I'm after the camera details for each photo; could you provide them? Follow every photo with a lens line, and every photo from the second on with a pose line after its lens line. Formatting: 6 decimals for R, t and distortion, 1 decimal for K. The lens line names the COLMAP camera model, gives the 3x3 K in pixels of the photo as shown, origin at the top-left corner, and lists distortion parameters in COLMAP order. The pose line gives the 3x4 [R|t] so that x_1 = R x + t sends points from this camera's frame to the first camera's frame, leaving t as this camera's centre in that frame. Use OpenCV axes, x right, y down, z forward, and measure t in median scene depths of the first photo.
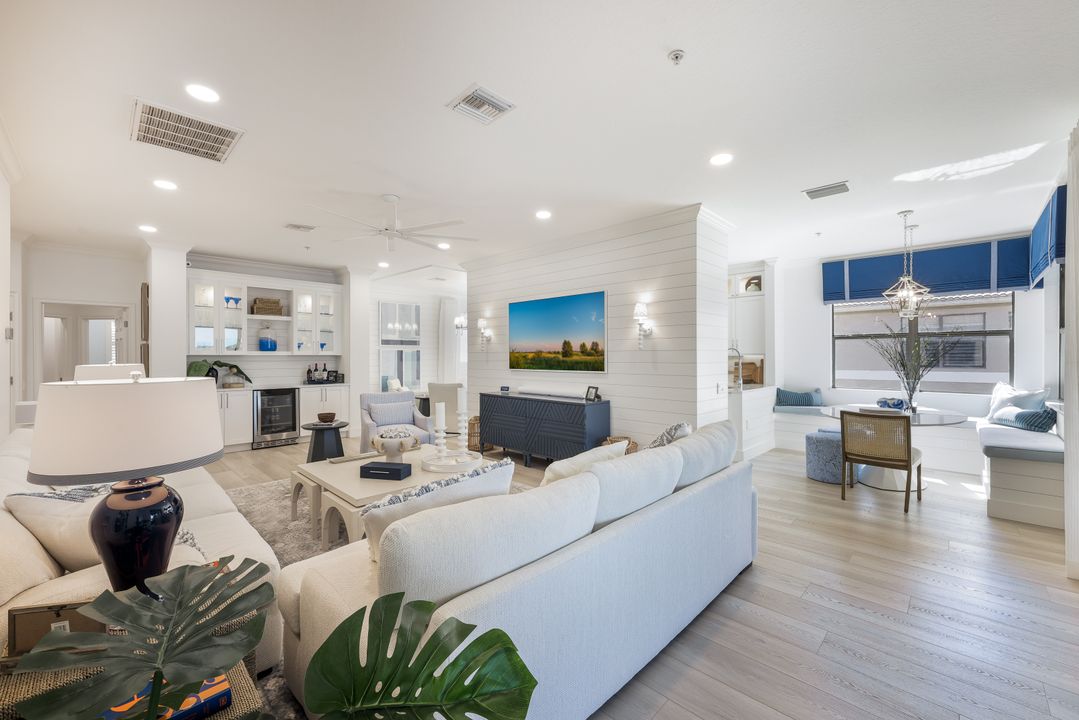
lens RADIAL K [[432.6, 0, 539.5], [0, 432.6, 360.0], [0, 0, 1]] dist [-0.002934, 0.000447]
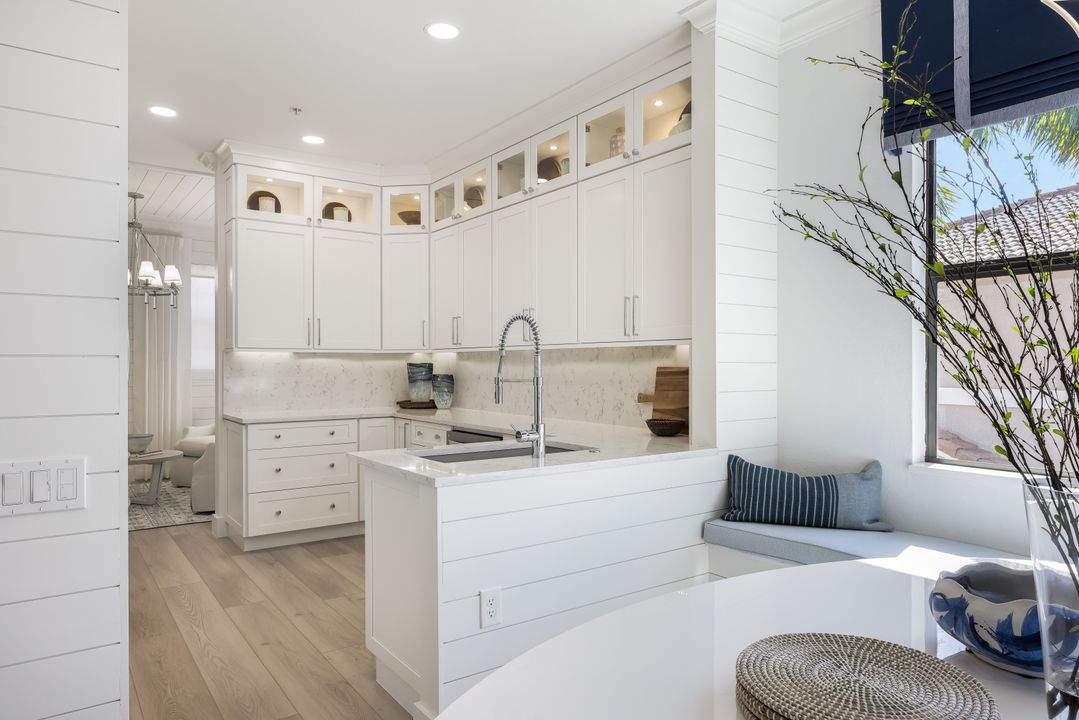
lens RADIAL K [[679.2, 0, 539.5], [0, 679.2, 360.0], [0, 0, 1]] dist [0.000087, -0.000059]
pose [[0.985775, 0.002572, -0.168053, 0.497743], [-0.004399, 0.999935, -0.010502, 0.002427], [0.168016, 0.011092, 0.985722, 0.508395]]
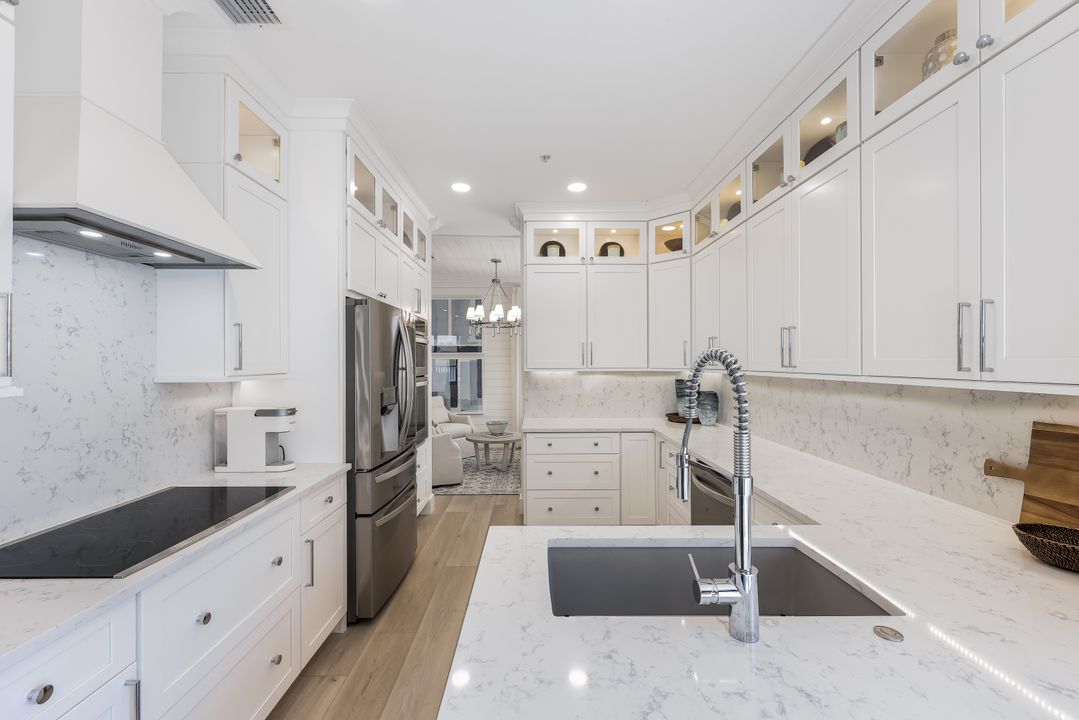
lens RADIAL K [[432.6, 0, 539.5], [0, 432.6, 360.0], [0, 0, 1]] dist [-0.002934, 0.000447]
pose [[0.709307, -0.000022, -0.704899, 0.477140], [-0.004075, 0.999983, -0.004132, -0.025435], [0.704888, 0.005804, 0.709295, 0.769711]]
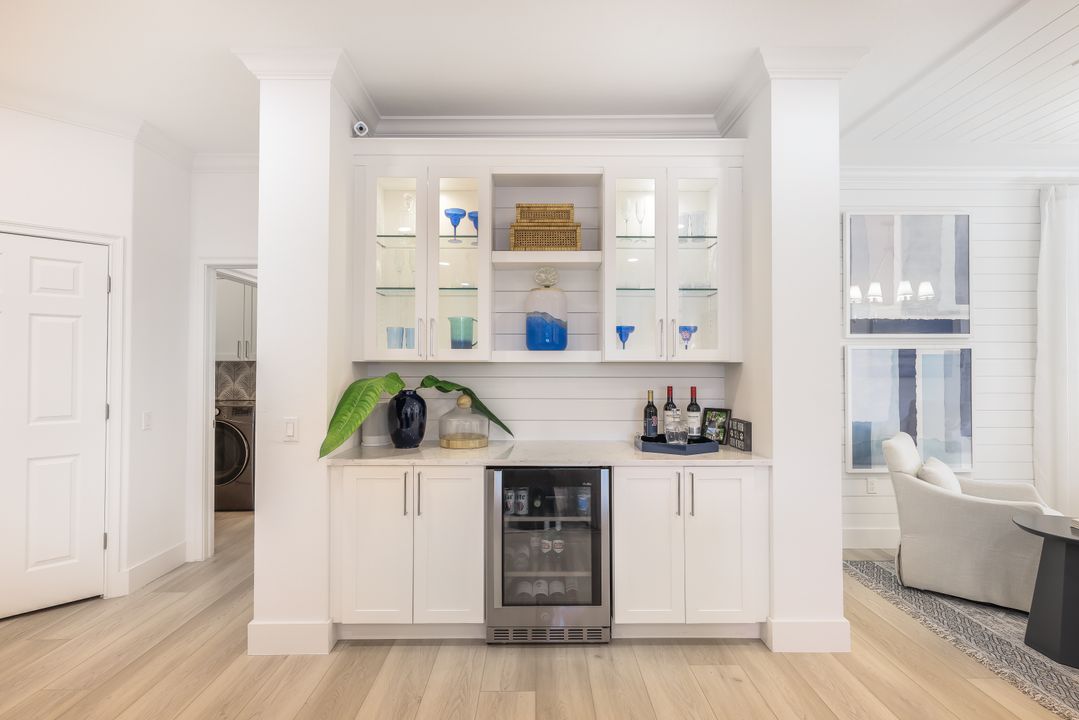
lens RADIAL K [[516.4, 0, 541.8], [0, 516.4, 354.1], [0, 0, 1]] dist [-0.005853, -0.000190]
pose [[0.699074, -0.010772, -0.714968, -0.324363], [-0.009990, 0.999642, -0.024829, -0.006861], [0.714979, 0.024500, 0.698716, 0.704047]]
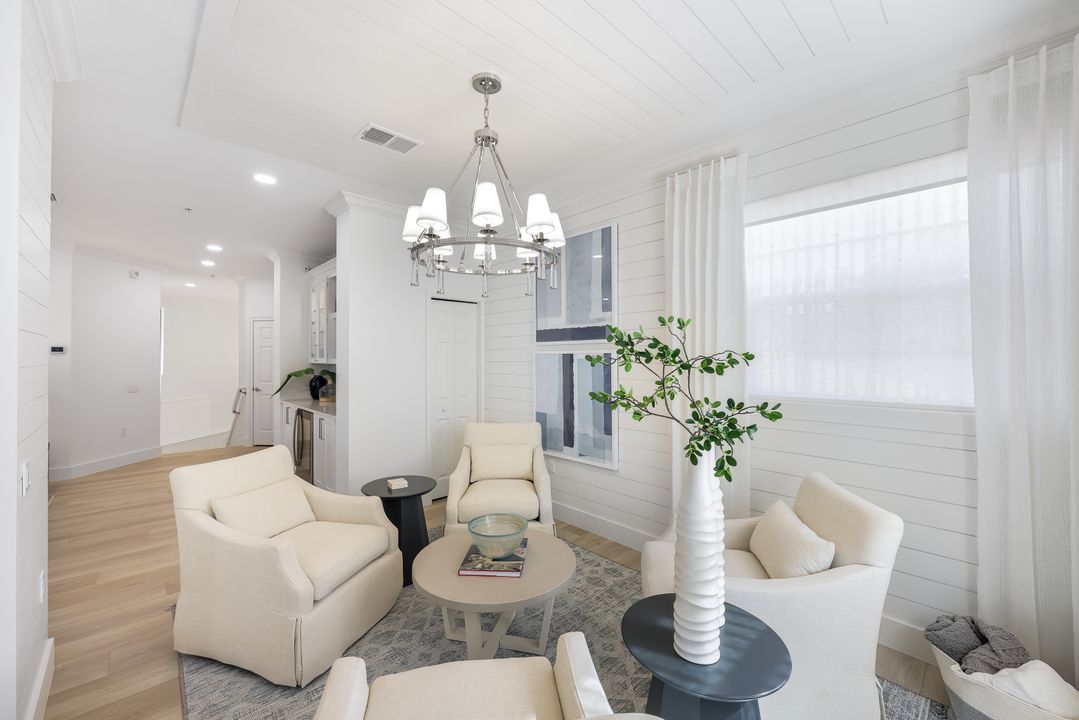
lens RADIAL K [[432.6, 0, 539.5], [0, 432.6, 360.0], [0, 0, 1]] dist [-0.002934, 0.000447]
pose [[-0.043943, 0.007707, -0.999004, 0.116040], [-0.007611, 0.999939, 0.008049, -0.027116], [0.999005, 0.007957, -0.043882, 1.383625]]
